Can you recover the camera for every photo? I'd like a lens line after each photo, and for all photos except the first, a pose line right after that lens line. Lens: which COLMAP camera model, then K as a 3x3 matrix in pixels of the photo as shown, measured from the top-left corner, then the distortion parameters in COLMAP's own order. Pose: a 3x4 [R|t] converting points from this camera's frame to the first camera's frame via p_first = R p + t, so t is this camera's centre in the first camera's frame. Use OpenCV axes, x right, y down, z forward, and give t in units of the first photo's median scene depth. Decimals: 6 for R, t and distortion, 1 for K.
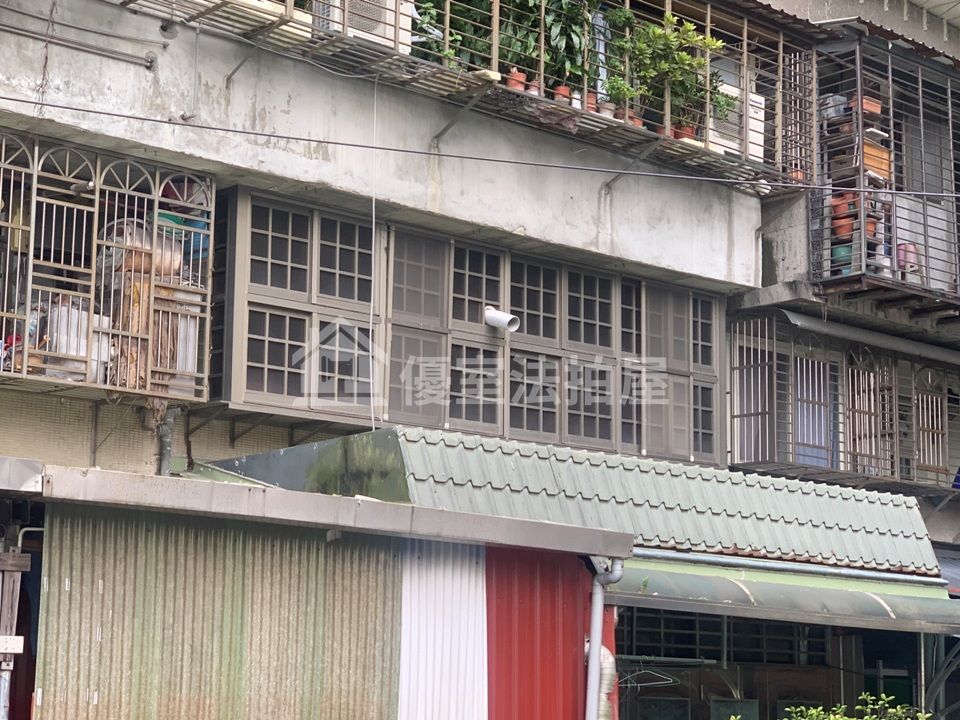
lens RADIAL K [[1986.3, 0, 463.0], [0, 1986.3, 362.9], [0, 0, 1]] dist [-0.011552, 0.594173]
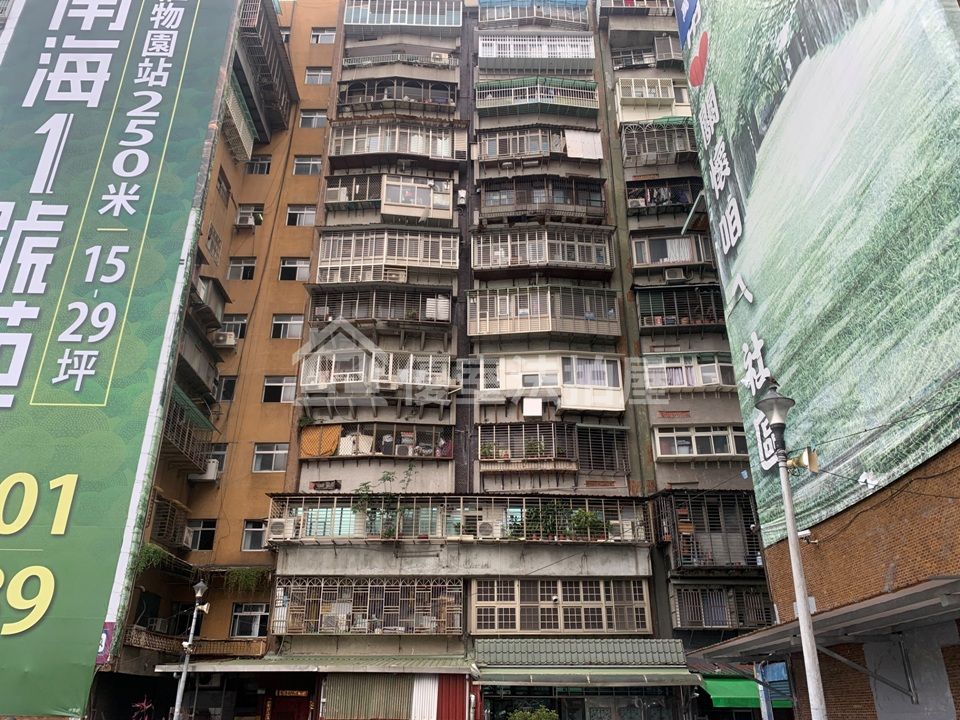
lens RADIAL K [[739.5, 0, 480.0], [0, 739.5, 360.0], [0, 0, 1]] dist [0.091205, -0.226205]
pose [[0.747428, -0.301204, -0.592138, 0.968328], [0.126573, 0.939551, -0.318156, -0.018243], [0.652173, 0.162850, 0.740371, -0.231791]]
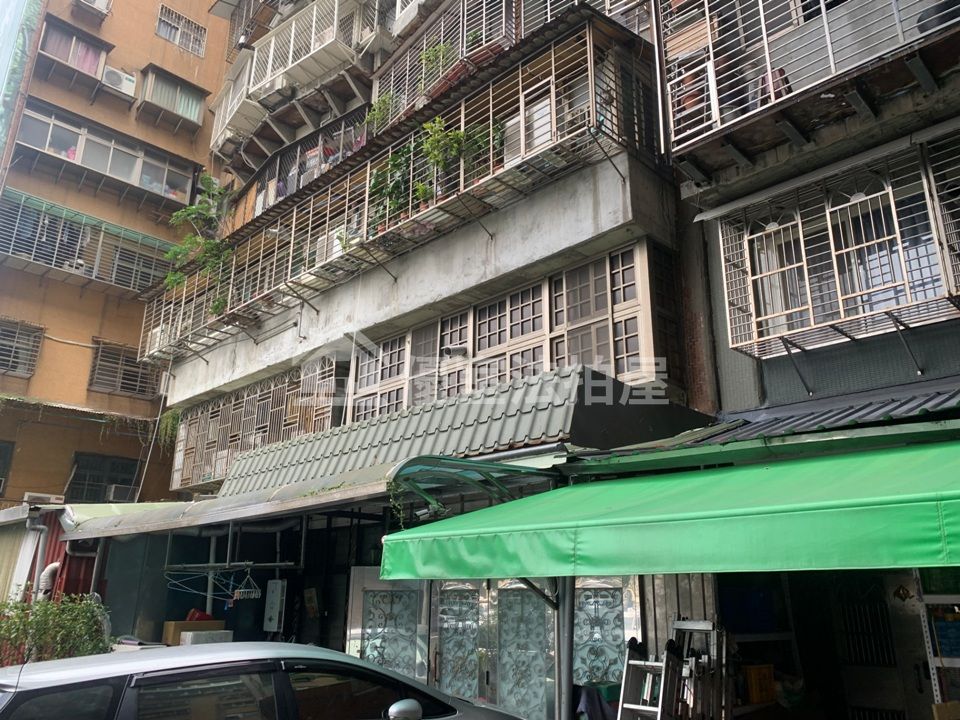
lens RADIAL K [[738.0, 0, 476.9], [0, 738.0, 348.9], [0, 0, 1]] dist [0.133047, -0.224480]
pose [[0.045764, -0.338704, -0.939779, 0.643471], [0.162964, 0.930694, -0.327494, 0.194390], [0.985570, -0.138163, 0.097789, 1.048461]]
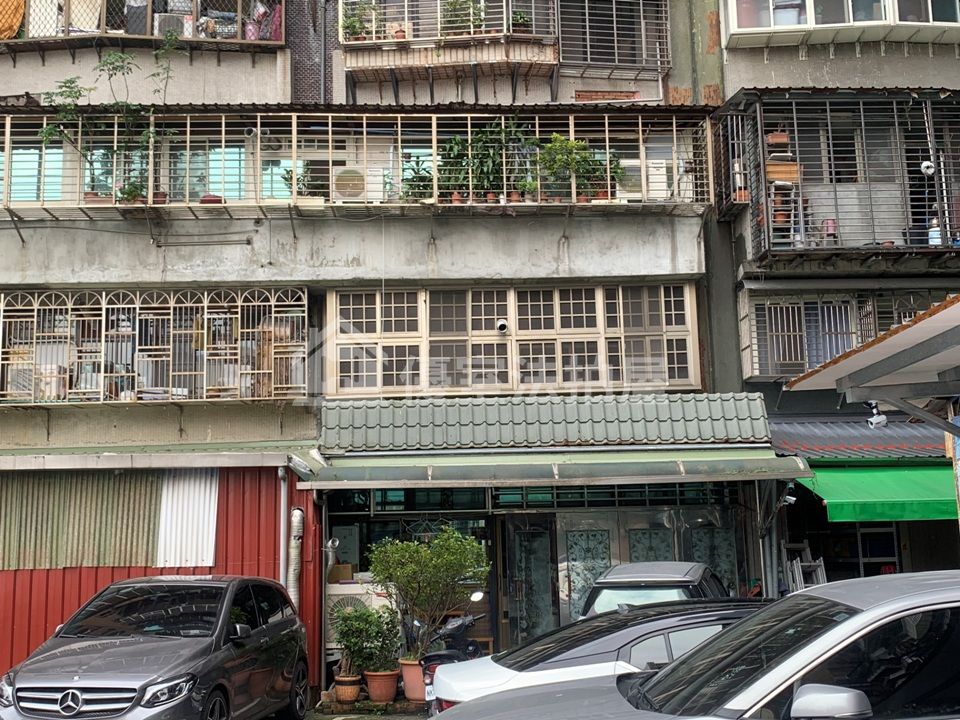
lens RADIAL K [[1124.3, 0, 499.9], [0, 1124.3, 362.5], [0, 0, 1]] dist [0.213260, -0.687967]
pose [[0.766974, -0.142573, -0.625638, 0.715536], [0.149534, 0.987872, -0.041807, 0.058559], [0.624011, -0.061489, 0.778992, 0.217242]]
